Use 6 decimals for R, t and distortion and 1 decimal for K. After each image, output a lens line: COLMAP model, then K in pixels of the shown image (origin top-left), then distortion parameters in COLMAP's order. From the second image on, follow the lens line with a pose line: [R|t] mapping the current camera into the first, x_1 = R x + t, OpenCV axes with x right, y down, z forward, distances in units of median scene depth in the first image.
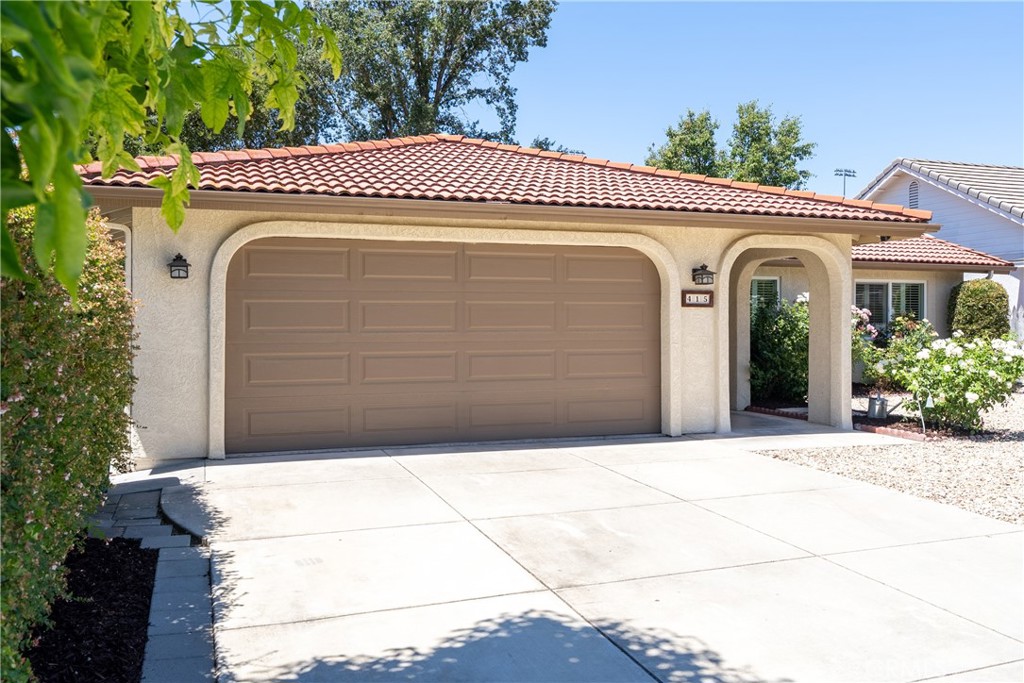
lens RADIAL K [[921.2, 0, 512.4], [0, 921.2, 339.6], [0, 0, 1]] dist [0.037038, -0.001010]
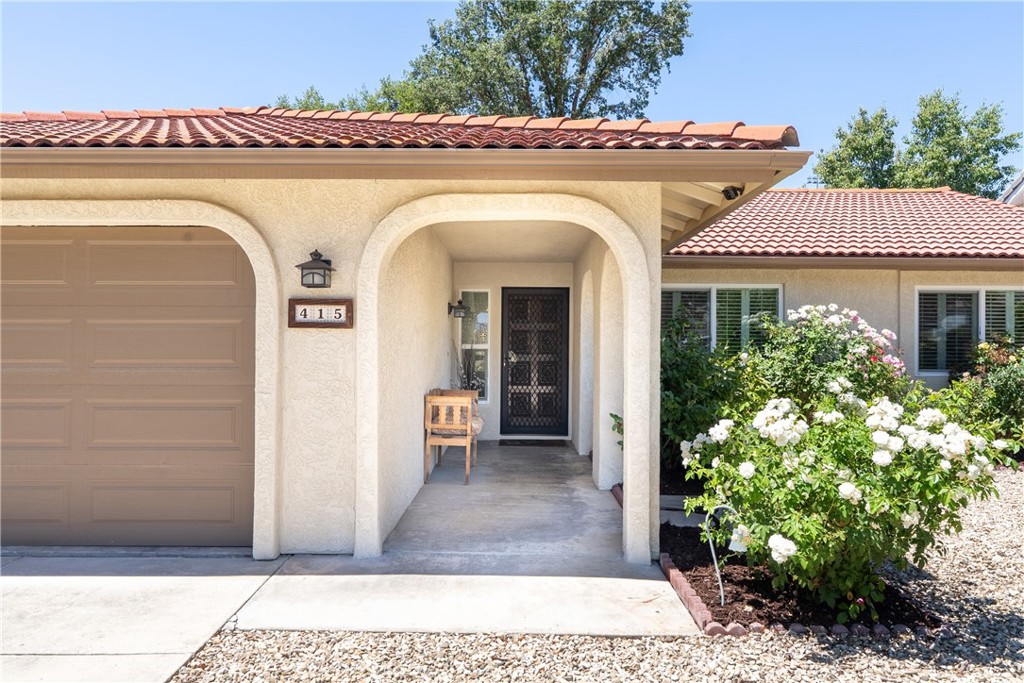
lens RADIAL K [[781.2, 0, 511.6], [0, 781.2, 340.2], [0, 0, 1]] dist [-0.005897, -0.002428]
pose [[0.935835, 0.002563, -0.352428, 0.288331], [-0.009800, 0.999776, -0.018752, -0.012187], [0.352301, 0.021003, 0.935651, 0.362324]]
